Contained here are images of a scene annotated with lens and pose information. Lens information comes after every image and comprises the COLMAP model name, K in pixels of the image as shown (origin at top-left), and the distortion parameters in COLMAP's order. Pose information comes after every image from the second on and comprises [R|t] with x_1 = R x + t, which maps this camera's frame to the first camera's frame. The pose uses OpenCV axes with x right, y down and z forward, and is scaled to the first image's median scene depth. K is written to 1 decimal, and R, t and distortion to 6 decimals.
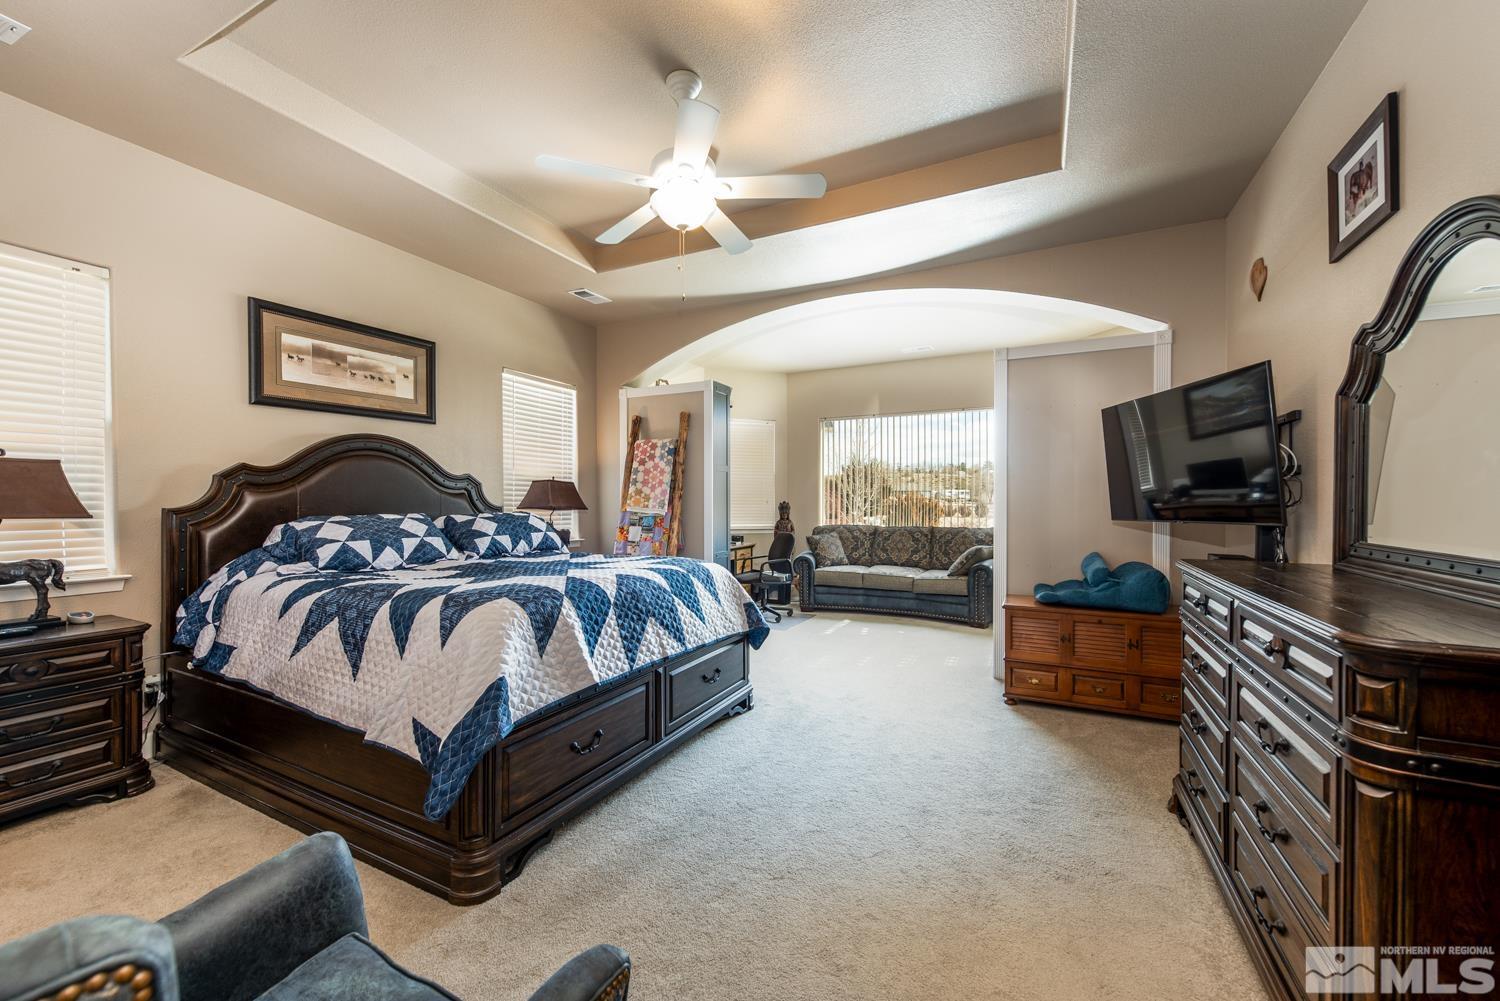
lens RADIAL K [[593.1, 0, 746.5], [0, 593.1, 499.4], [0, 0, 1]] dist [0.000777, 0.000066]
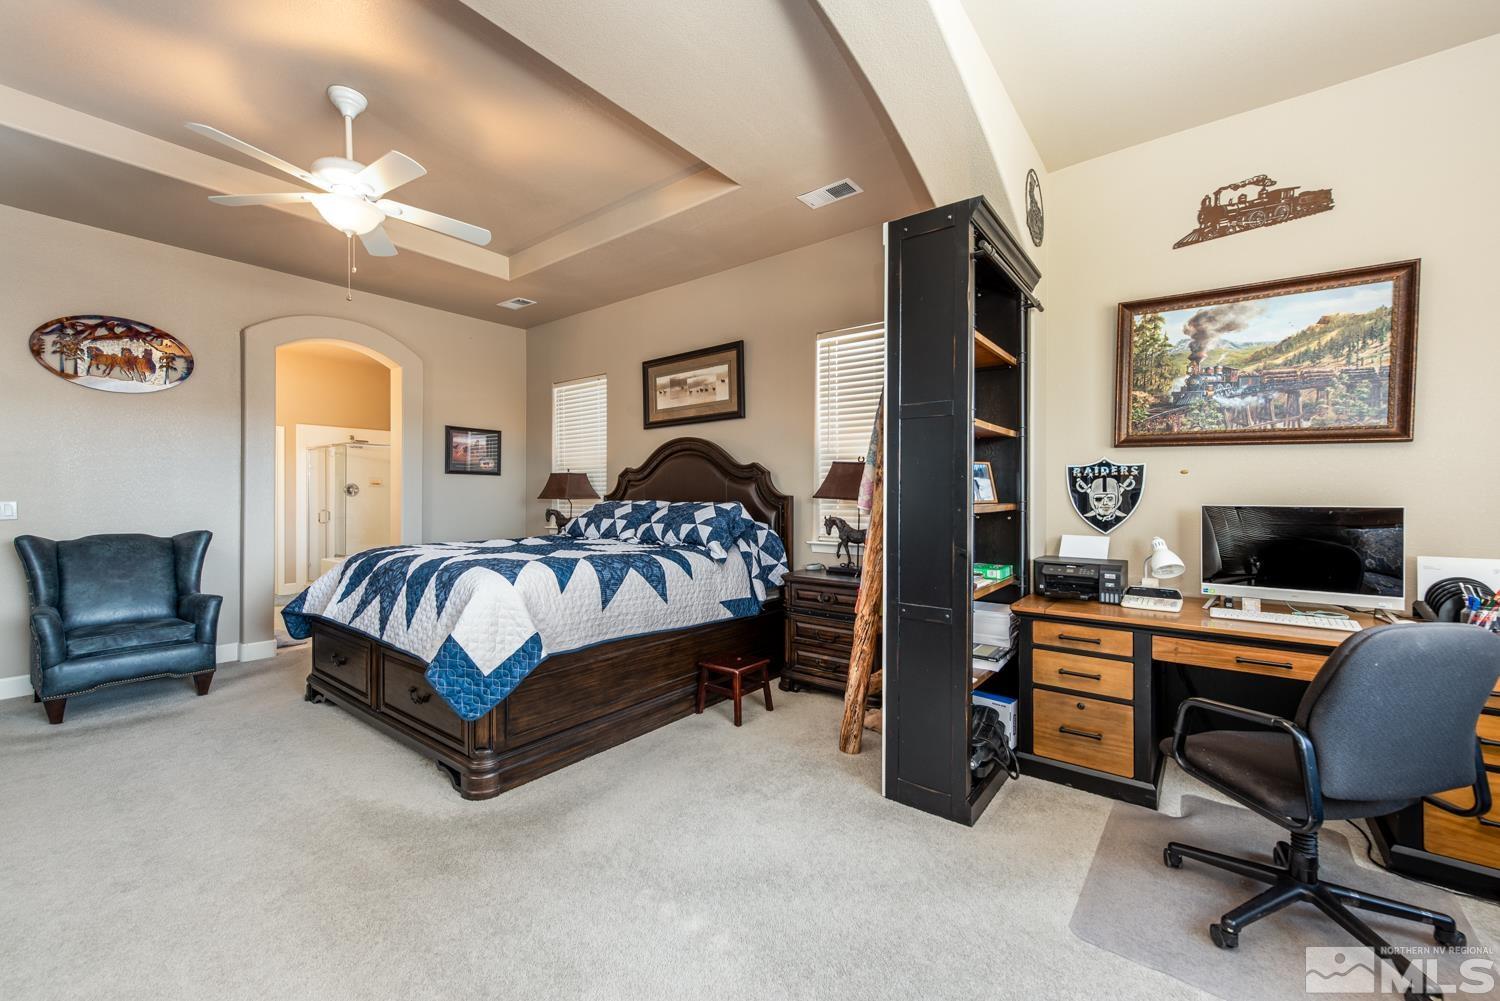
lens RADIAL K [[593.1, 0, 756.6], [0, 593.1, 498.6], [0, 0, 1]] dist [0.000777, 0.000066]
pose [[-0.189840, 0.000072, -0.981815, 0.533354], [-0.006518, 0.999978, 0.001334, 0.014788], [0.981793, 0.006653, -0.189836, 1.308028]]
